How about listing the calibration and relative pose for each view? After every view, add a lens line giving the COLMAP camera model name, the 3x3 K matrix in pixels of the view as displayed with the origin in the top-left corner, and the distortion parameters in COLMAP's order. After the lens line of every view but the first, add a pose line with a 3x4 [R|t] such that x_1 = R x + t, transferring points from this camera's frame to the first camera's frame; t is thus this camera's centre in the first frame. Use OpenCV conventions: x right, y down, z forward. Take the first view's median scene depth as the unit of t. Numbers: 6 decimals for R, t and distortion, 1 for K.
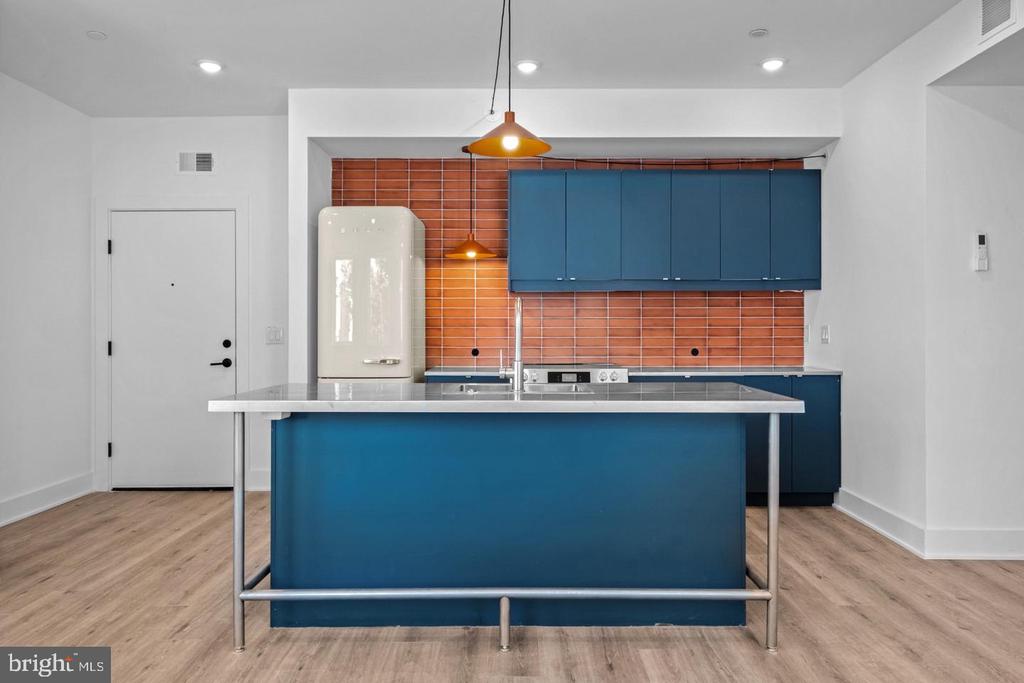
lens RADIAL K [[737.8, 0, 513.6], [0, 737.8, 322.2], [0, 0, 1]] dist [0.003782, 0.002770]
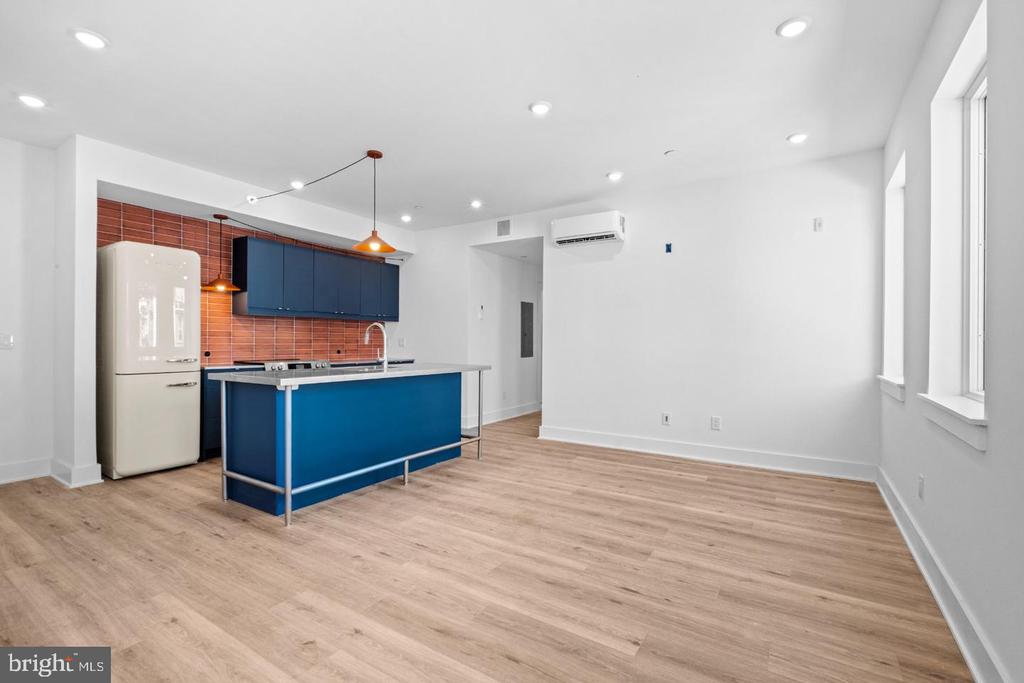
lens RADIAL K [[454.3, 0, 515.9], [0, 454.3, 341.9], [0, 0, 1]] dist [-0.000418, -0.001128]
pose [[0.536434, 0.005129, 0.843926, -0.700047], [-0.015139, 0.999879, 0.003546, 0.006868], [-0.843806, -0.014678, 0.536447, 0.002258]]
